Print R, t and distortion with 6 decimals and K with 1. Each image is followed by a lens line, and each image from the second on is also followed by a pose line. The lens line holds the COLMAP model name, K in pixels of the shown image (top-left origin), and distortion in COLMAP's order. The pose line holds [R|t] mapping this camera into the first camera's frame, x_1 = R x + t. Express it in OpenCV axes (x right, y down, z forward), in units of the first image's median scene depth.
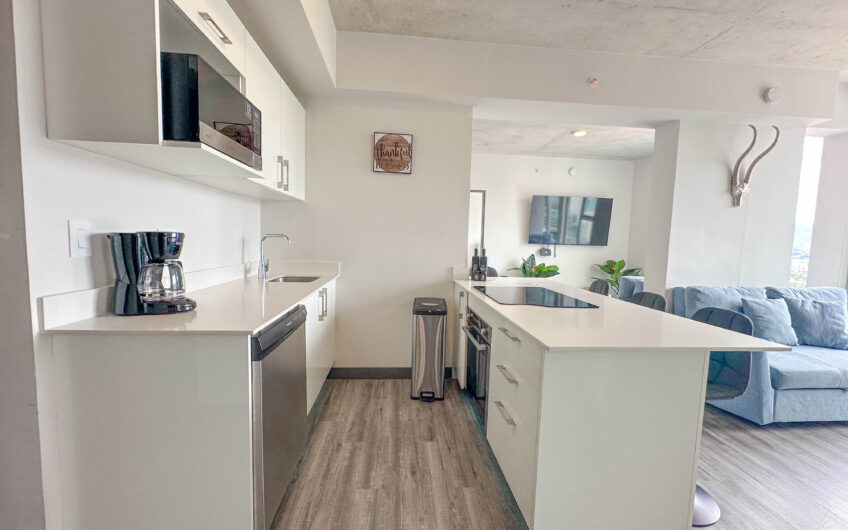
lens RADIAL K [[338.0, 0, 423.5], [0, 338.0, 265.2], [0, 0, 1]] dist [-0.001864, 0.000577]
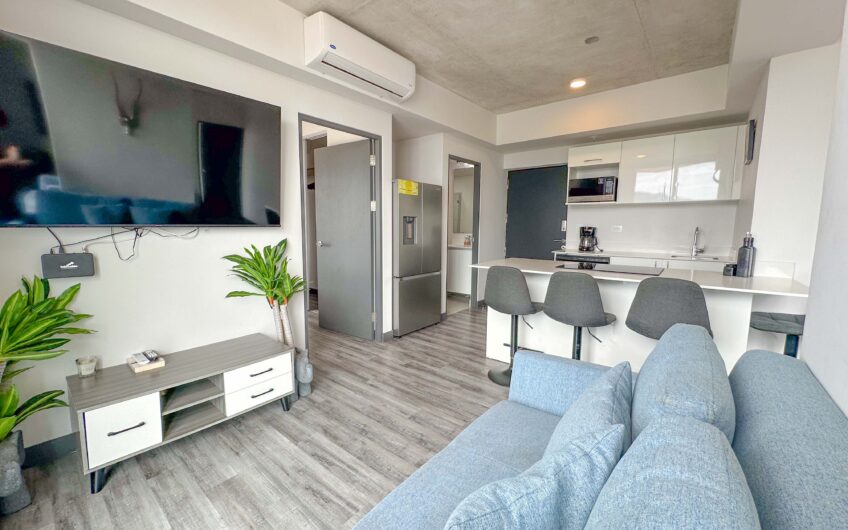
lens RADIAL K [[338.0, 0, 423.5], [0, 338.0, 265.2], [0, 0, 1]] dist [-0.001864, 0.000577]
pose [[-0.695545, 0.048990, -0.716810, 1.306788], [-0.083274, 0.985452, 0.148154, -0.040211], [0.713640, 0.162739, -0.681347, 1.036274]]
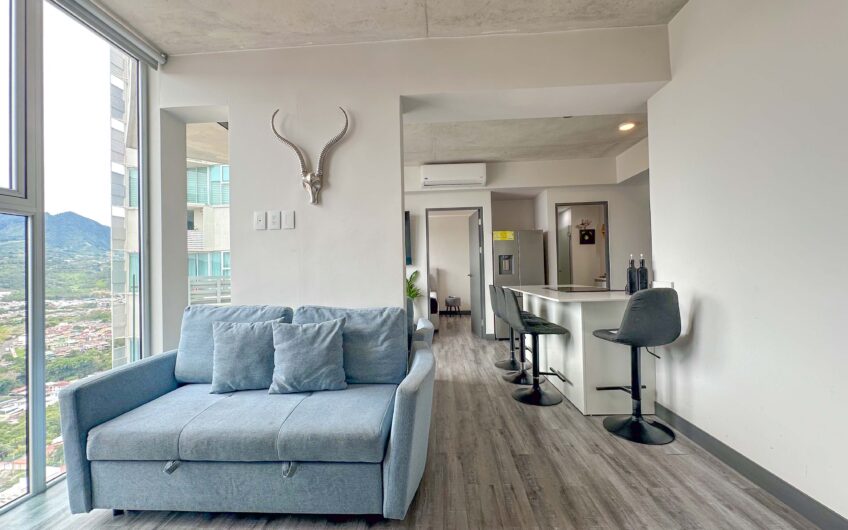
lens RADIAL K [[338.0, 0, 423.5], [0, 338.0, 265.2], [0, 0, 1]] dist [-0.001864, 0.000577]
pose [[-0.991458, -0.003151, 0.130387, 0.617720], [0.005484, 0.997817, 0.065813, -0.097077], [-0.130310, 0.065965, -0.989276, 1.991652]]
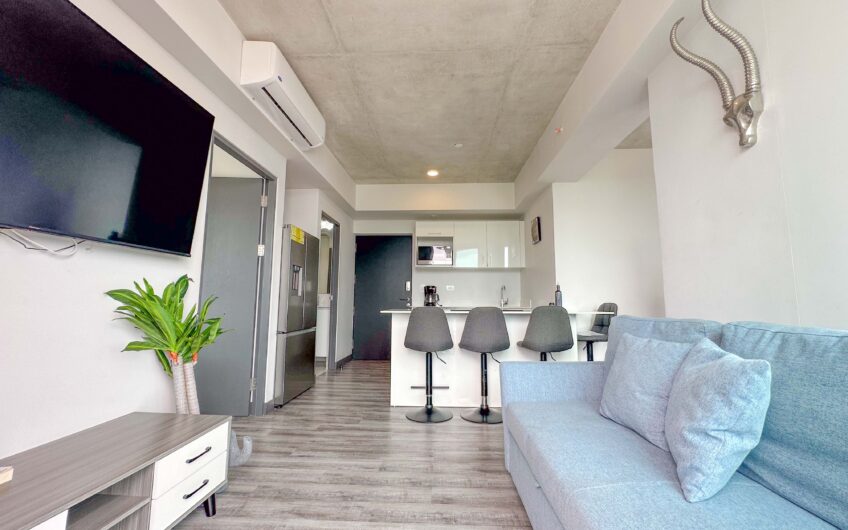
lens RADIAL K [[338.0, 0, 423.5], [0, 338.0, 265.2], [0, 0, 1]] dist [-0.001864, 0.000577]
pose [[-0.134992, -0.138007, -0.981189, 1.522697], [-0.088194, 0.987996, -0.126830, 0.082909], [0.986914, 0.069414, -0.145543, 0.705807]]
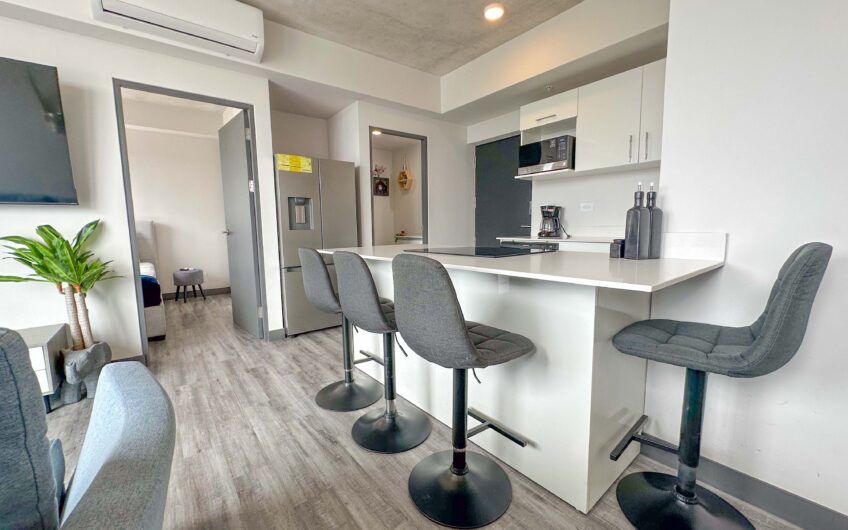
lens RADIAL K [[338.0, 0, 423.5], [0, 338.0, 265.2], [0, 0, 1]] dist [-0.001864, 0.000577]
pose [[-0.829530, 0.046885, -0.556490, 0.703003], [-0.052465, 0.985520, 0.161239, -0.008820], [0.555992, 0.162949, -0.815059, 1.261810]]
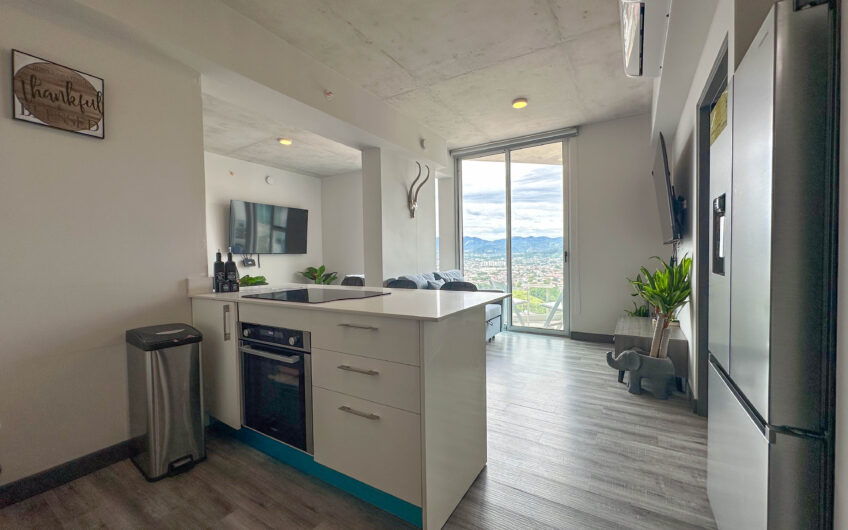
lens RADIAL K [[338.0, 0, 423.5], [0, 338.0, 265.2], [0, 0, 1]] dist [-0.001864, 0.000577]
pose [[0.594191, -0.059180, 0.802144, -0.204028], [0.096373, 0.995343, 0.002046, 0.025490], [-0.798529, 0.076089, 0.597128, 0.148220]]
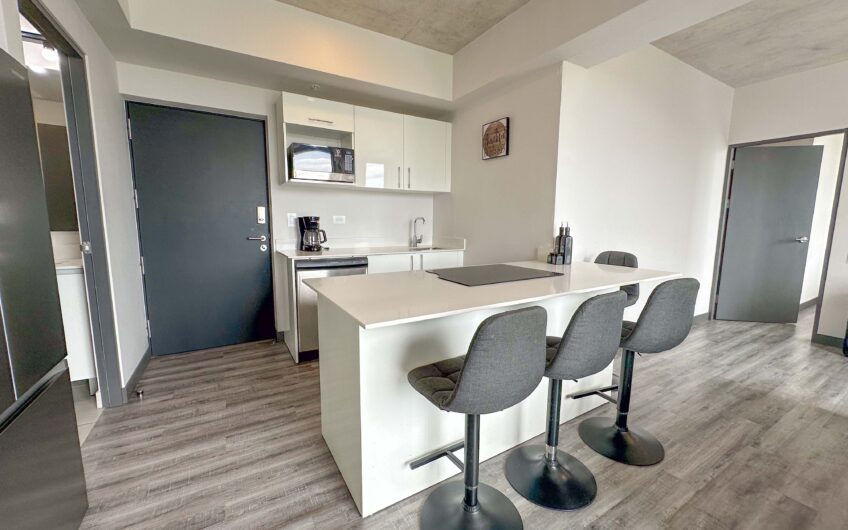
lens RADIAL K [[338.0, 0, 423.5], [0, 338.0, 265.2], [0, 0, 1]] dist [-0.001864, 0.000577]
pose [[0.440492, 0.091120, -0.893120, 0.804013], [-0.065134, 0.995458, 0.069436, 0.010790], [0.895390, 0.027586, 0.444427, 0.317022]]
